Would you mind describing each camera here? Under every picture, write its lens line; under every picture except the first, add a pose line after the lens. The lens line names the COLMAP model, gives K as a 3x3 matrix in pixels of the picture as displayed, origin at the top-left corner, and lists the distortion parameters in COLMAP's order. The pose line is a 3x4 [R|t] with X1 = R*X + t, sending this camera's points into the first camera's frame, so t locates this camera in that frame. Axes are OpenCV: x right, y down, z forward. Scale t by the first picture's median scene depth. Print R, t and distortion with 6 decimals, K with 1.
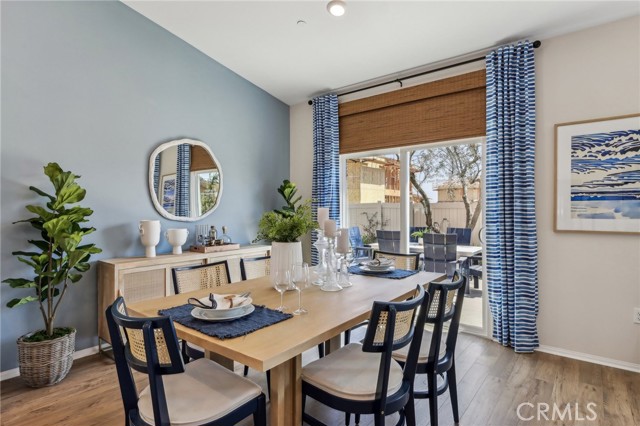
lens RADIAL K [[335.3, 0, 321.0], [0, 335.3, 210.5], [0, 0, 1]] dist [-0.002225, -0.000640]
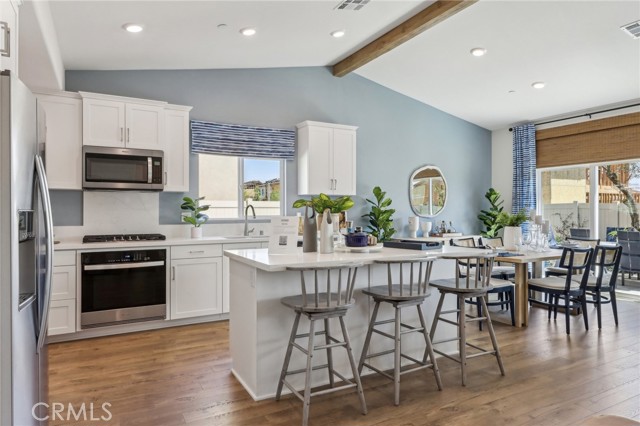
lens RADIAL K [[404.4, 0, 318.7], [0, 404.4, 210.7], [0, 0, 1]] dist [0.021480, -0.002851]
pose [[0.921513, -0.000400, -0.388346, -0.113562], [-0.000315, 0.999998, -0.001778, 0.002383], [0.388346, 0.001761, 0.921512, -0.823029]]
